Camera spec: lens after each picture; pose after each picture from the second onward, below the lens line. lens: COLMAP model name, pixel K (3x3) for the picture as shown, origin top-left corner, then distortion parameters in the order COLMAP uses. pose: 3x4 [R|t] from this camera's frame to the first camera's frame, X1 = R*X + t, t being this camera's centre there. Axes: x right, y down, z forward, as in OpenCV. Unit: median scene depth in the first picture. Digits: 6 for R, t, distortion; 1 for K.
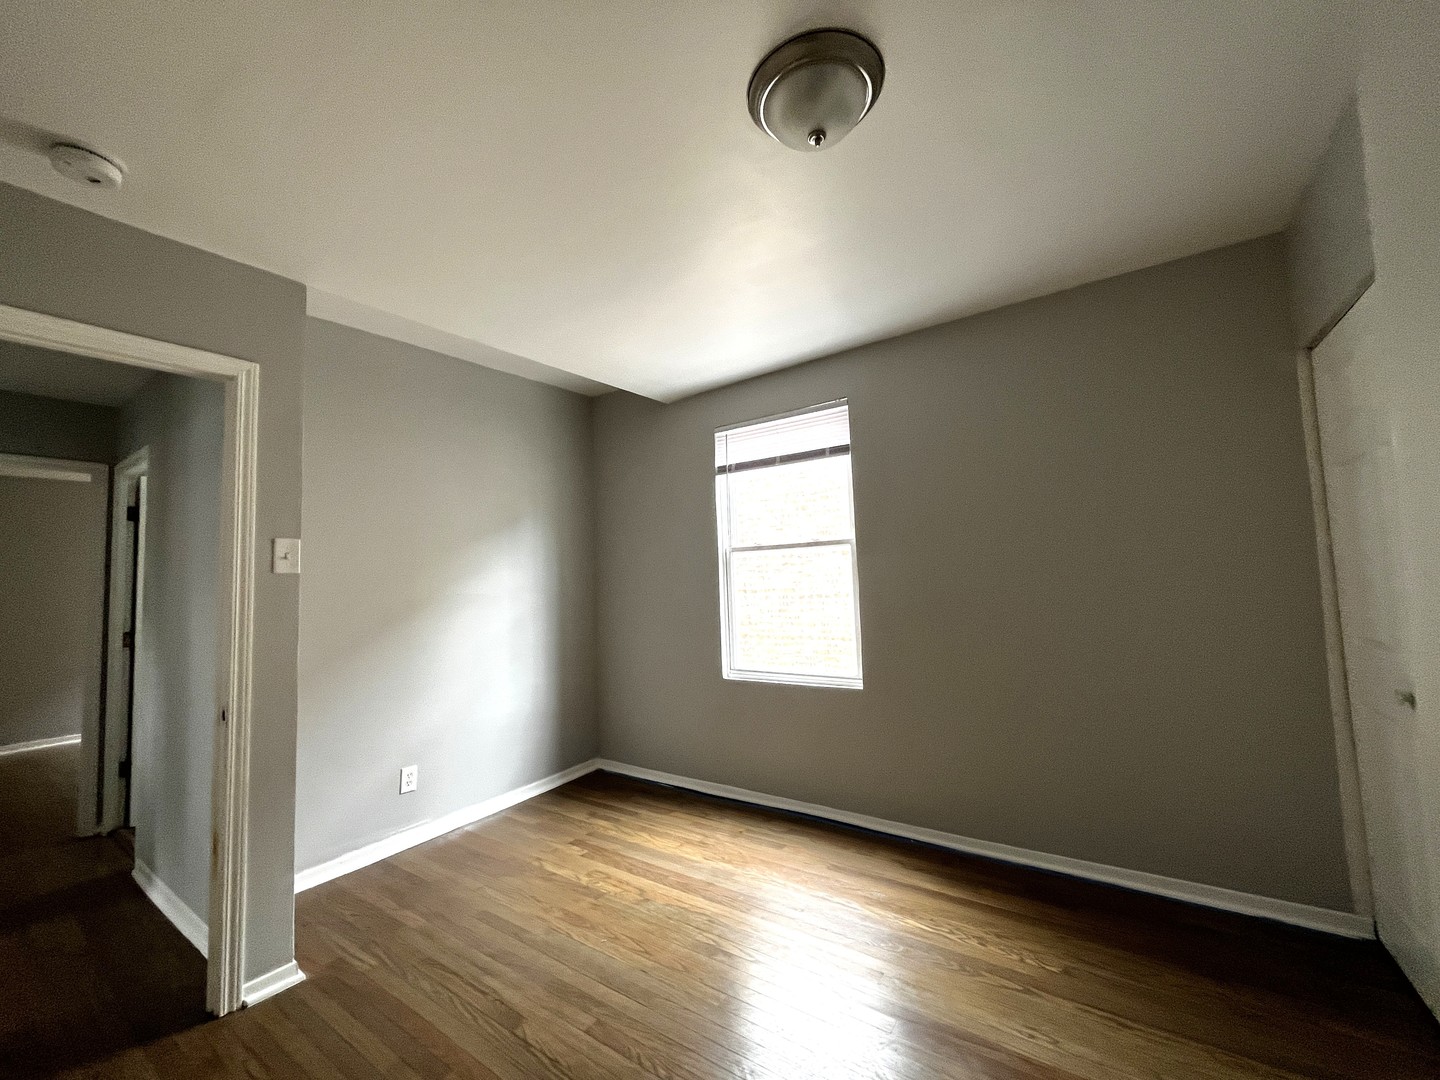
lens RADIAL K [[578.5, 0, 709.2], [0, 578.5, 534.8], [0, 0, 1]] dist [0.000451, 0.000065]
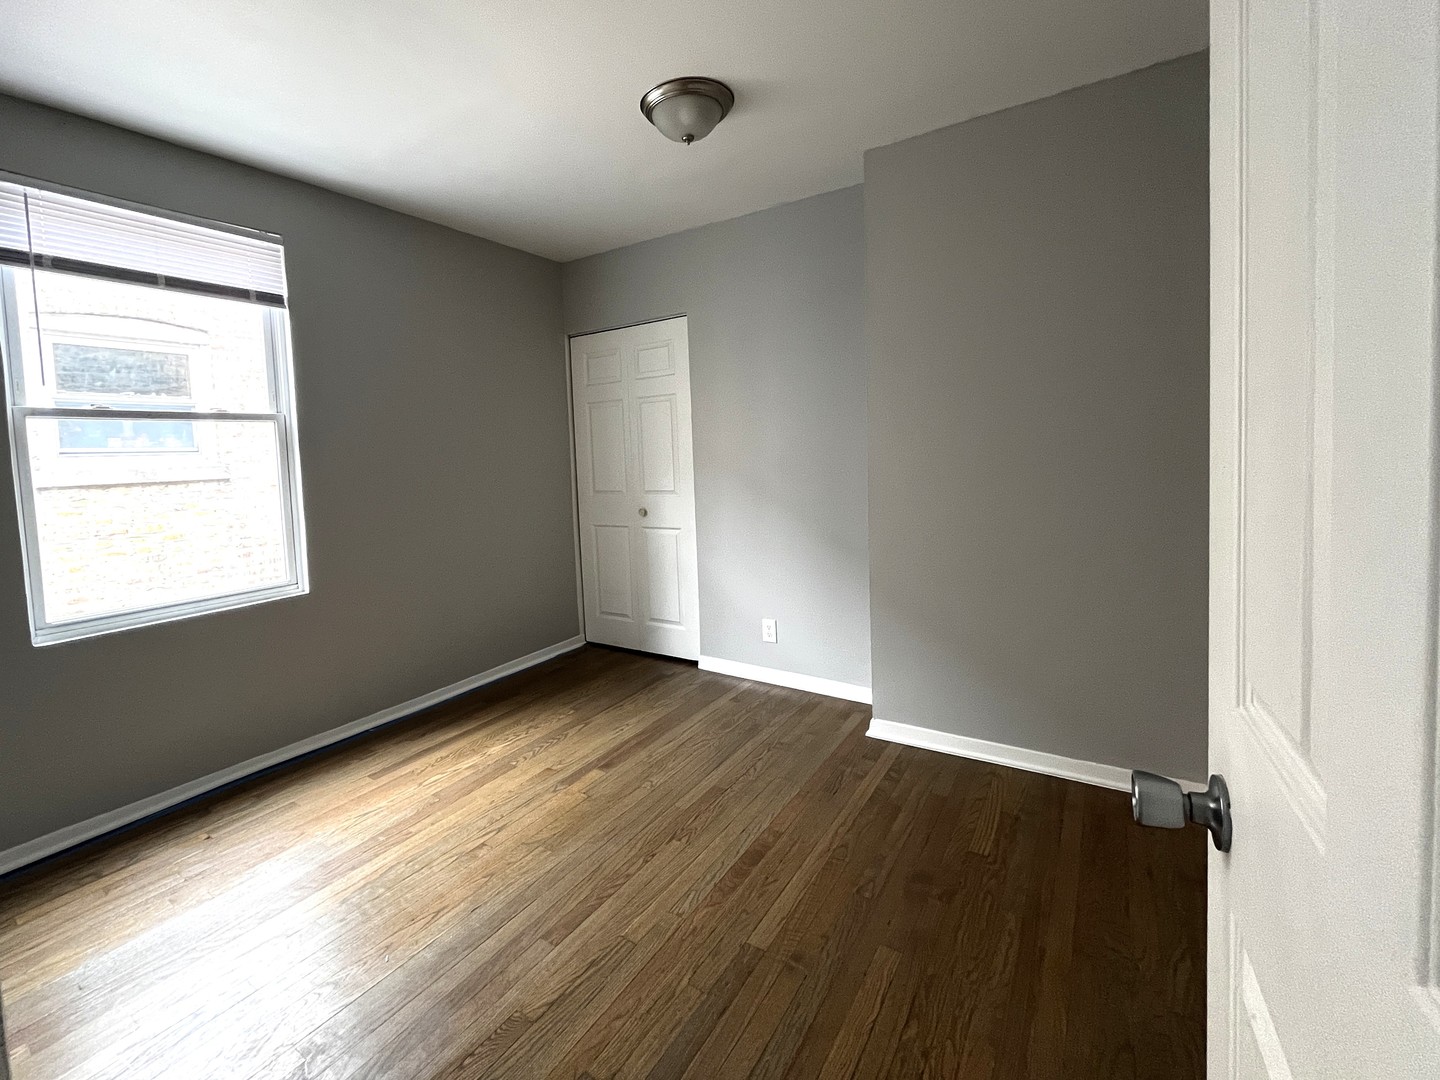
lens RADIAL K [[651.3, 0, 642.8], [0, 651.3, 493.8], [0, 0, 1]] dist [0.001924, -0.000273]
pose [[0.004785, -0.020795, 0.999772, -0.696568], [-0.040737, 0.998950, 0.020973, 0.081011], [-0.999158, -0.040828, 0.003933, 0.517429]]
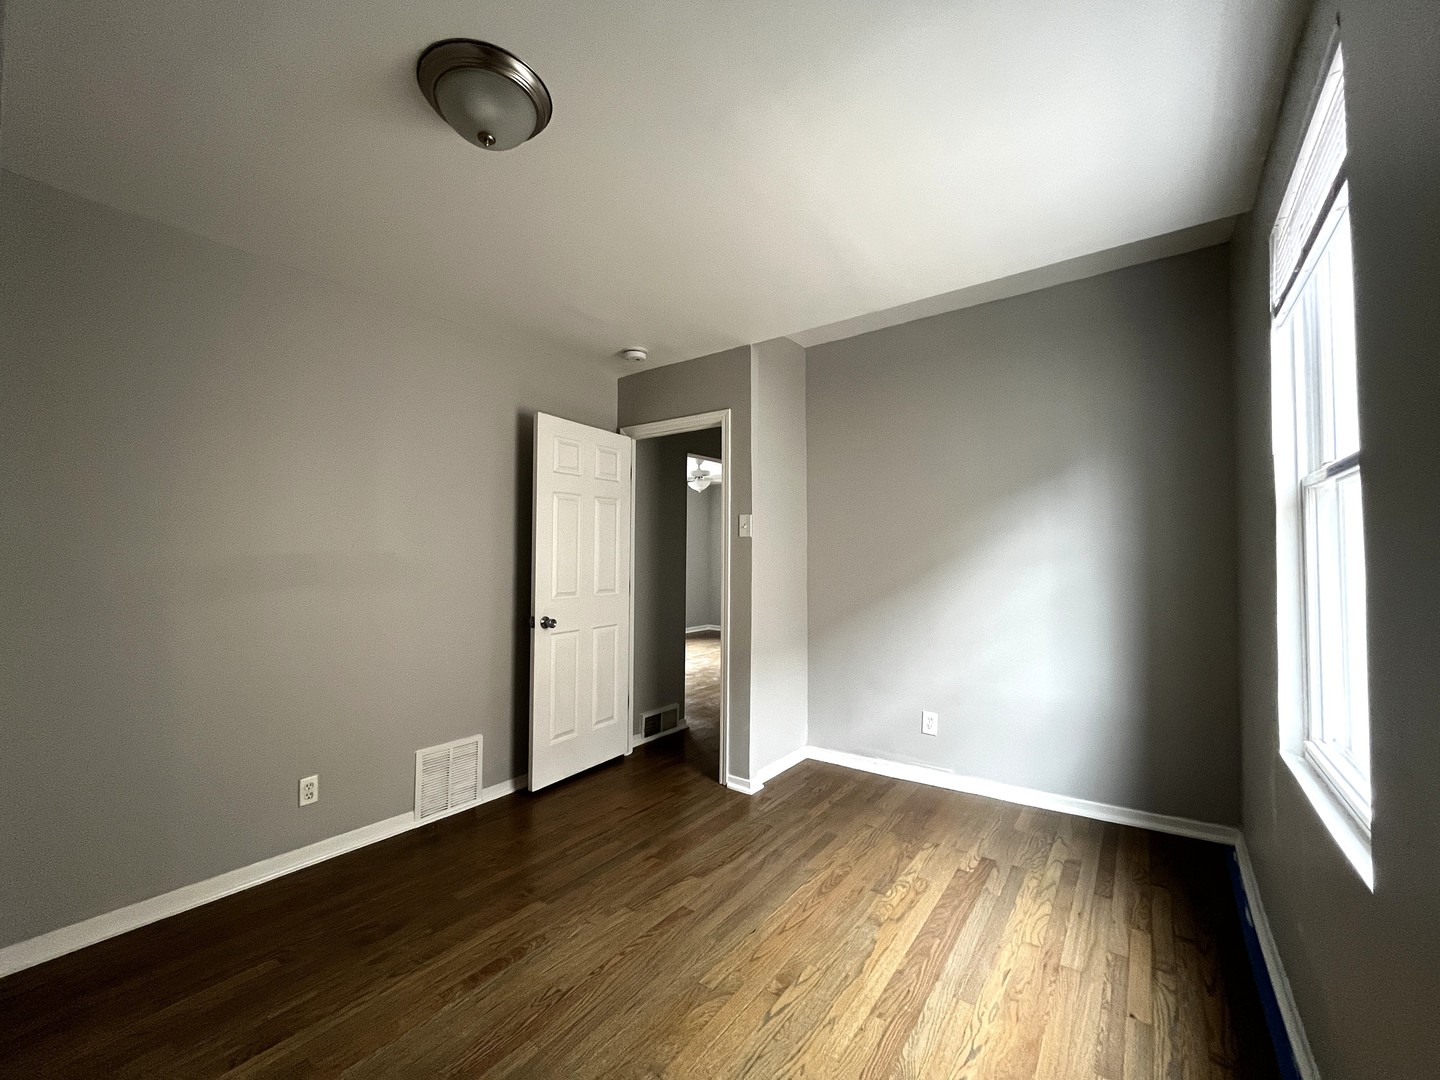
lens RADIAL K [[578.5, 0, 709.2], [0, 578.5, 534.8], [0, 0, 1]] dist [0.000451, 0.000065]
pose [[-0.005038, 0.002359, -0.999985, 0.599477], [0.081994, 0.996631, 0.001938, 0.035586], [0.996620, -0.081983, -0.005214, 0.655855]]
